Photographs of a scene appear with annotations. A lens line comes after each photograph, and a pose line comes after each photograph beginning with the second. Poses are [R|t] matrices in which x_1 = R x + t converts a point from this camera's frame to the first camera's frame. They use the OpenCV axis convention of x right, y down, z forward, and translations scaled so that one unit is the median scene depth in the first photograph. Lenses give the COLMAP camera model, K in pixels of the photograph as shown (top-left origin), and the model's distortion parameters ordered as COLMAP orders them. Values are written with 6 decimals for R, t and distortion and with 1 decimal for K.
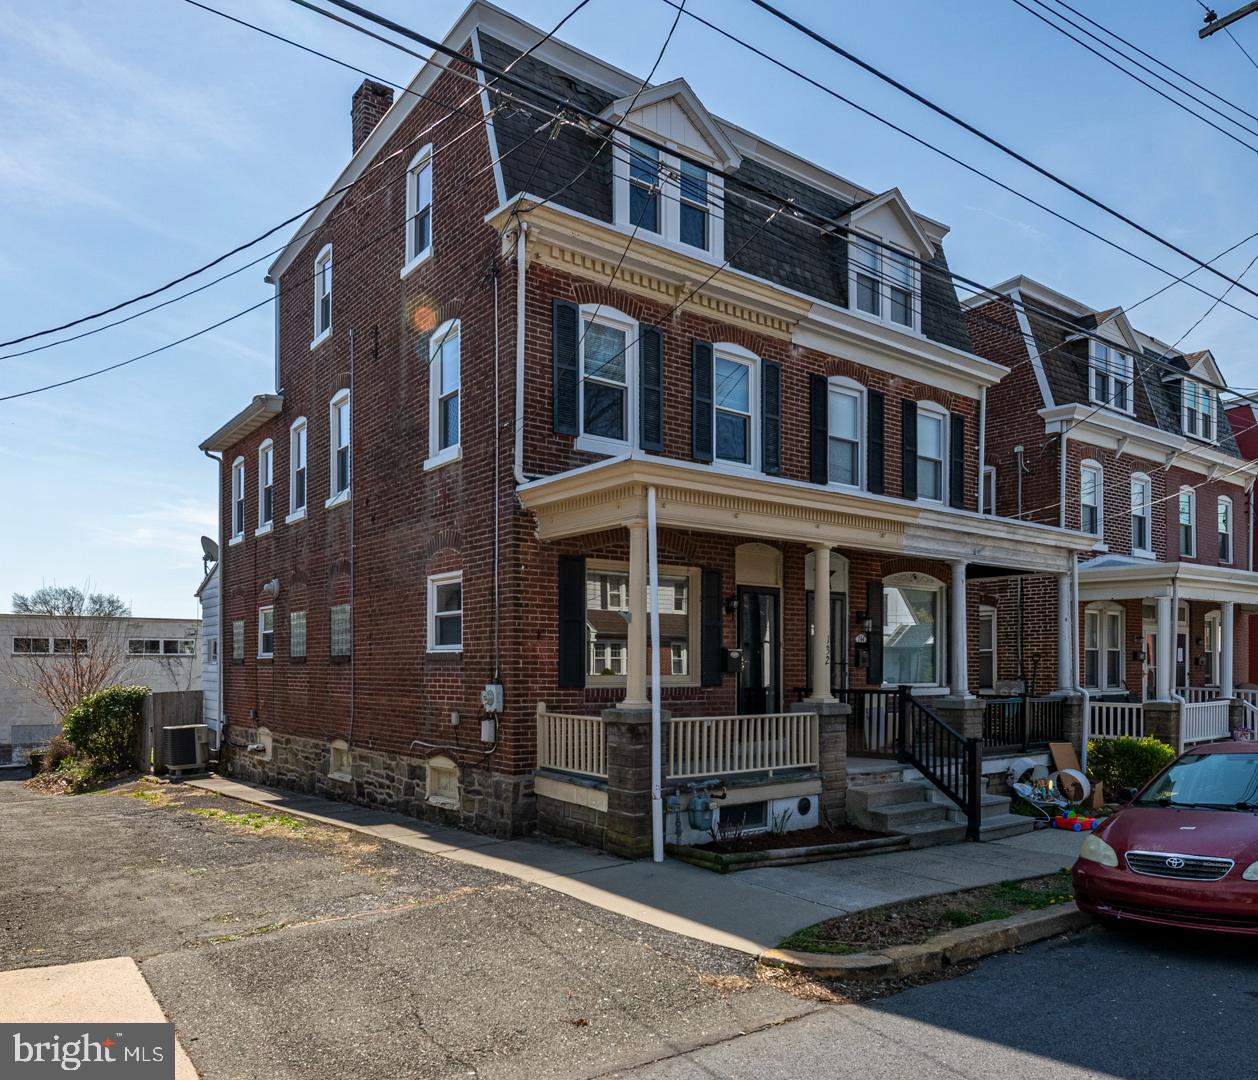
lens RADIAL K [[1433.9, 0, 628.9], [0, 1433.9, 566.7], [0, 0, 1]] dist [-0.001354, -0.023224]
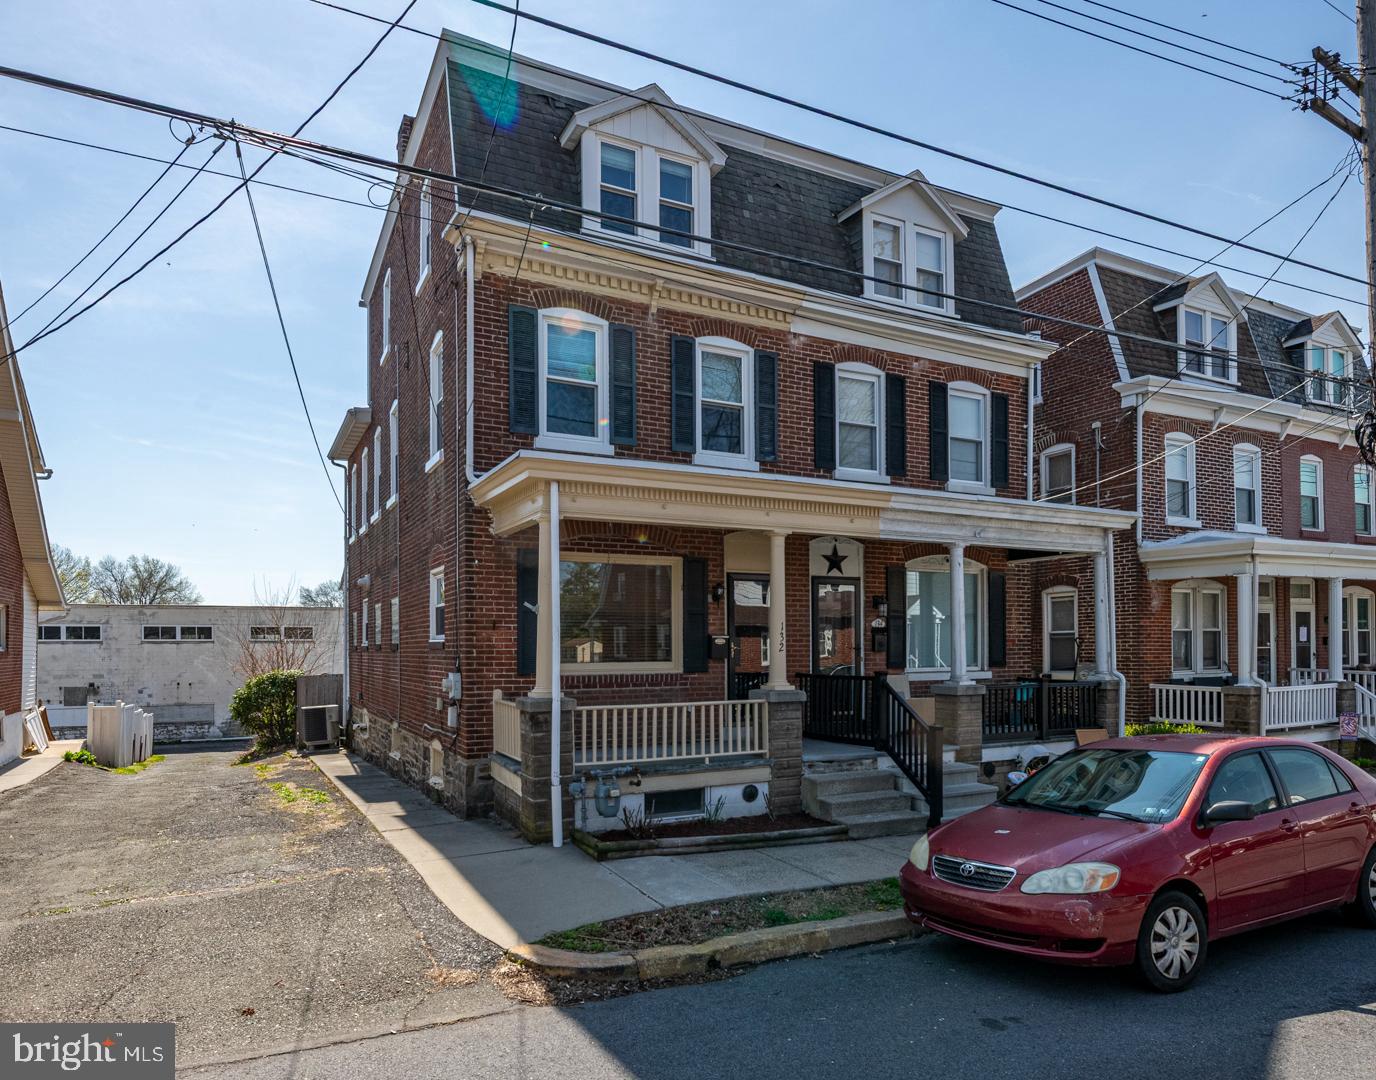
lens RADIAL K [[1316.1, 0, 688.0], [0, 1316.1, 540.0], [0, 0, 1]] dist [-0.003852, -0.004847]
pose [[0.971652, -0.025455, -0.235039, 0.277536], [0.023640, 0.999665, -0.010535, -0.001428], [0.235229, 0.004680, 0.971929, 0.086396]]
